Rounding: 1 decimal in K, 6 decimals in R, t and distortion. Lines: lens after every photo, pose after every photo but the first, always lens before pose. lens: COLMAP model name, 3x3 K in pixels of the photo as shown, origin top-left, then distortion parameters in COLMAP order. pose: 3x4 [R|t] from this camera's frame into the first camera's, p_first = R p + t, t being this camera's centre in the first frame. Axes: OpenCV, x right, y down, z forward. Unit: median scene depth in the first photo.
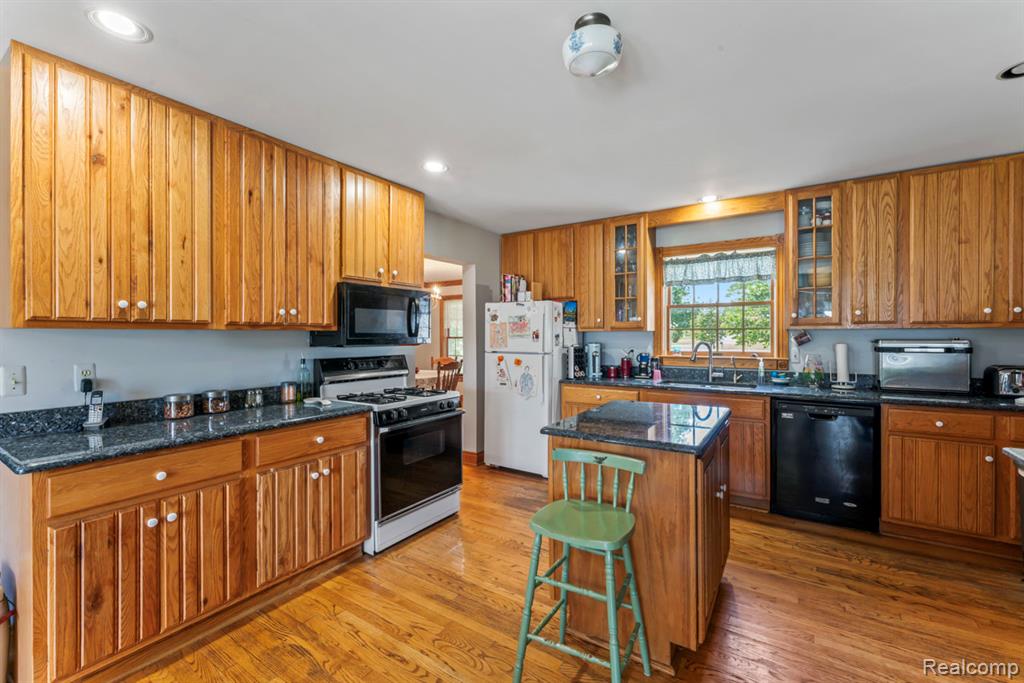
lens RADIAL K [[436.0, 0, 509.3], [0, 436.0, 337.1], [0, 0, 1]] dist [-0.001710, 0.000008]
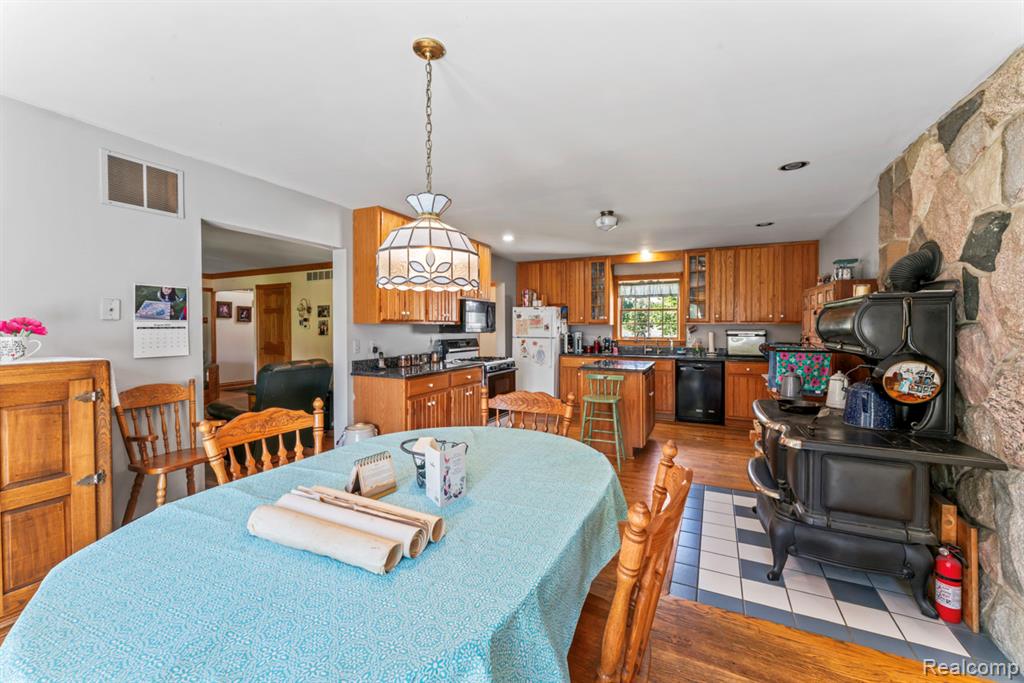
lens RADIAL K [[421.4, 0, 506.1], [0, 421.4, 326.0], [0, 0, 1]] dist [-0.006862, -0.000355]
pose [[0.992205, 0.003135, 0.124579, -0.319284], [-0.002487, 0.999983, -0.005353, 0.000734], [-0.124594, 0.005002, 0.992195, -0.641646]]
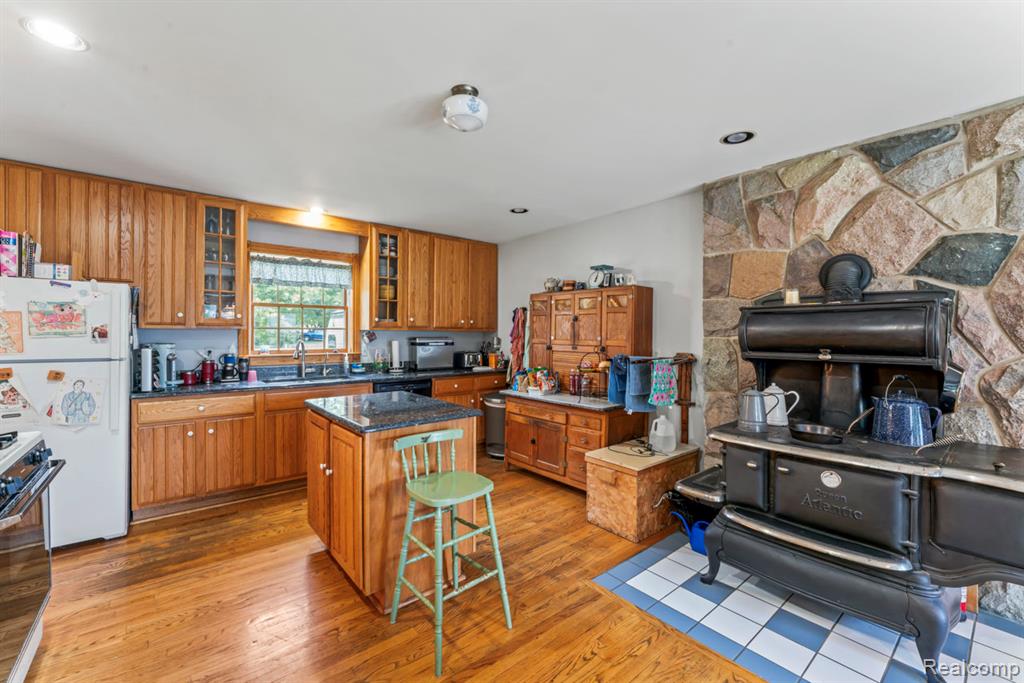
lens RADIAL K [[421.4, 0, 511.3], [0, 421.4, 333.2], [0, 0, 1]] dist [-0.006862, -0.000355]
pose [[0.289775, 0.006756, 0.957071, -0.403162], [-0.000466, 0.999976, -0.006918, 0.000041], [-0.957095, 0.001559, 0.289771, 0.215901]]
